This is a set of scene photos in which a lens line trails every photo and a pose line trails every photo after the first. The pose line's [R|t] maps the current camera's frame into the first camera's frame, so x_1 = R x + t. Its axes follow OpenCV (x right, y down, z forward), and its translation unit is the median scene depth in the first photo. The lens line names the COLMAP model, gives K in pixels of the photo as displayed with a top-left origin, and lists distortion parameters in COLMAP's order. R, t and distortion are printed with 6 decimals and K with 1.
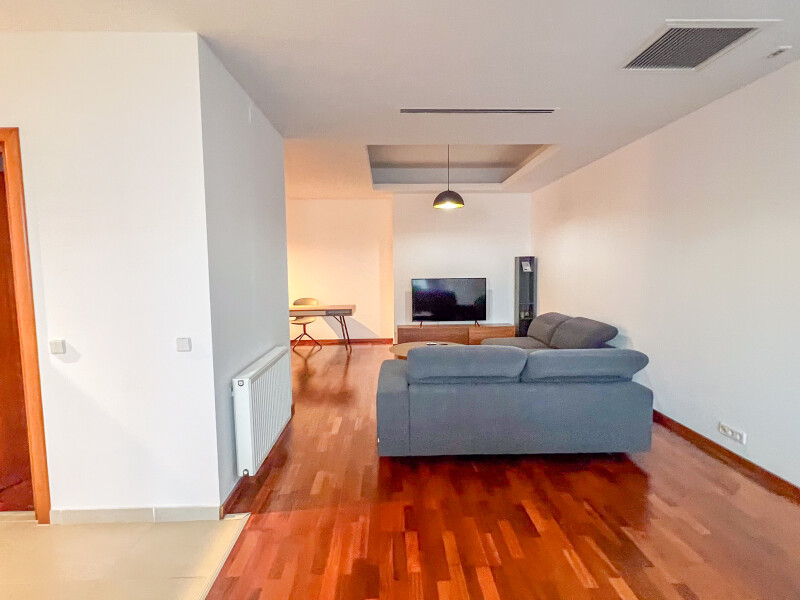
lens RADIAL K [[432.2, 0, 398.1], [0, 432.2, 300.0], [0, 0, 1]] dist [0.008611, 0.000214]
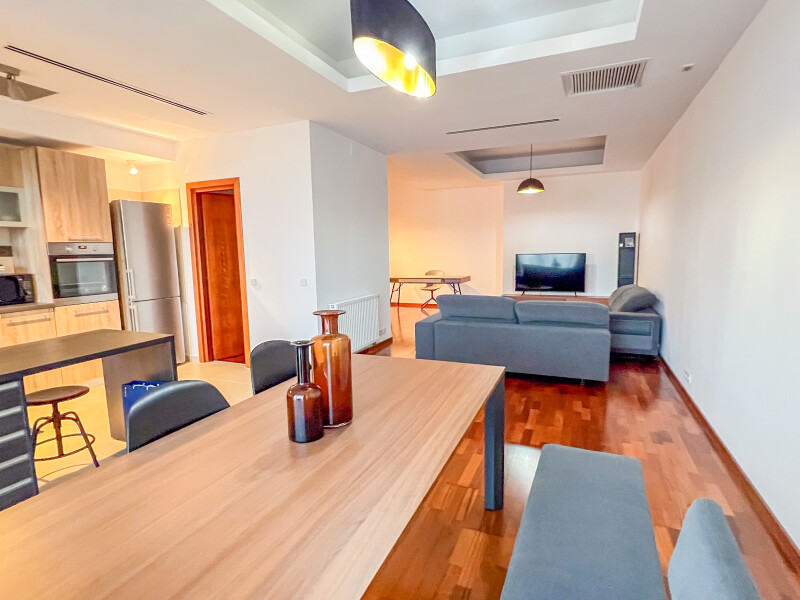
lens RADIAL K [[432.2, 0, 397.1], [0, 432.2, 303.4], [0, 0, 1]] dist [0.008611, 0.000214]
pose [[0.905083, 0.047468, -0.422578, 0.287813], [-0.025354, 0.998006, 0.057804, 0.029532], [0.424479, -0.041603, 0.904482, -0.233410]]
